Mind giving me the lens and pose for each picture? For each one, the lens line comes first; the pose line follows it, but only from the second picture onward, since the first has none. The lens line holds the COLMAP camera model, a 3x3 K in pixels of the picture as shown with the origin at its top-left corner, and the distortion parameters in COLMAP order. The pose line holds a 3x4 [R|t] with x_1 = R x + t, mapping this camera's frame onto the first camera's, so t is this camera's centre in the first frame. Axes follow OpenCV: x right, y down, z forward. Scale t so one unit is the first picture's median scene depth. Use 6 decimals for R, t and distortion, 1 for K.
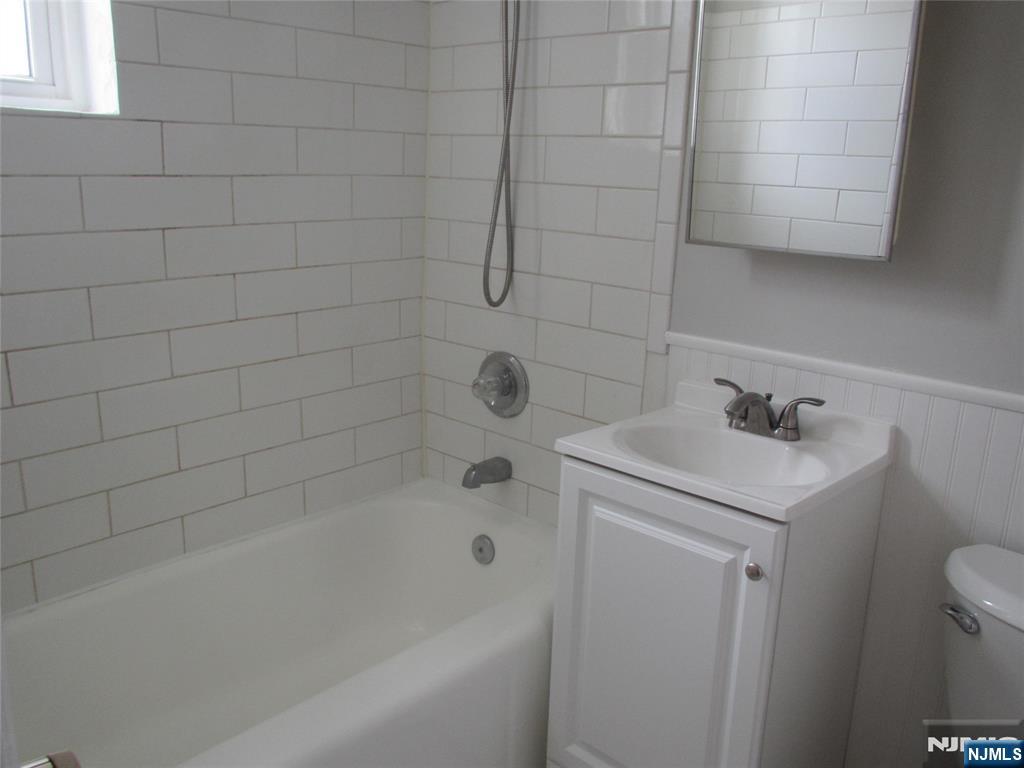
lens RADIAL K [[857.9, 0, 515.9], [0, 857.9, 377.2], [0, 0, 1]] dist [-0.016876, 0.001315]
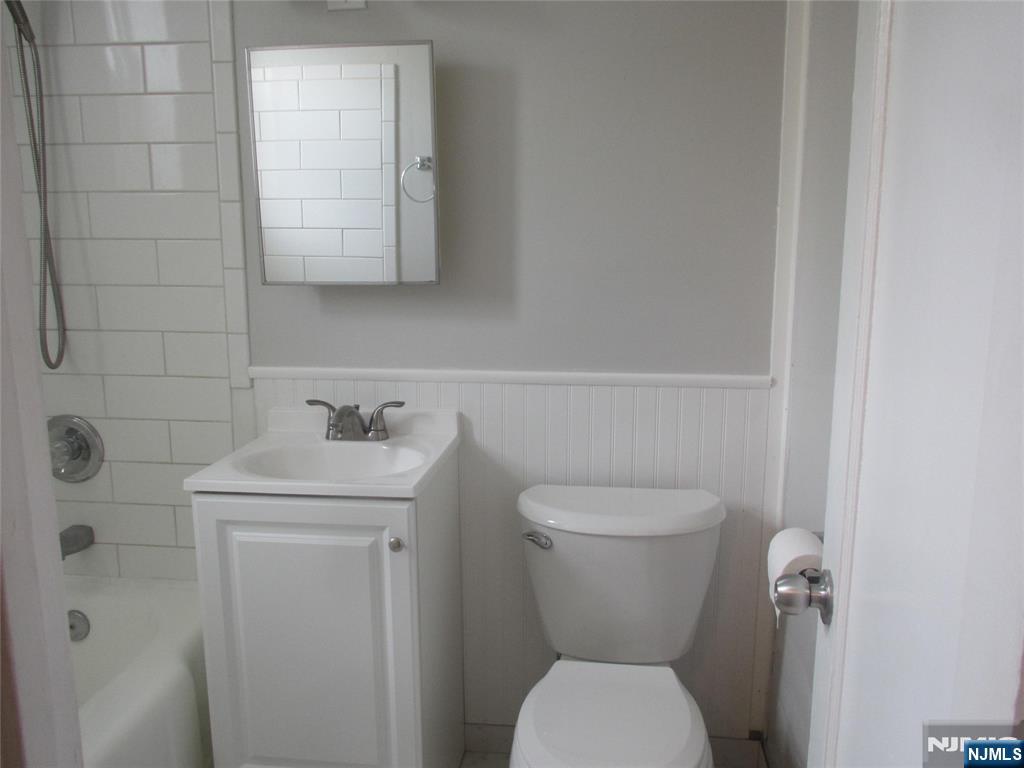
lens RADIAL K [[857.9, 0, 515.9], [0, 857.9, 377.2], [0, 0, 1]] dist [-0.016876, 0.001315]
pose [[0.810641, -0.146226, 0.566991, -0.178264], [0.170499, 0.985304, 0.010342, 0.006420], [-0.560171, 0.088288, 0.823659, -0.090758]]
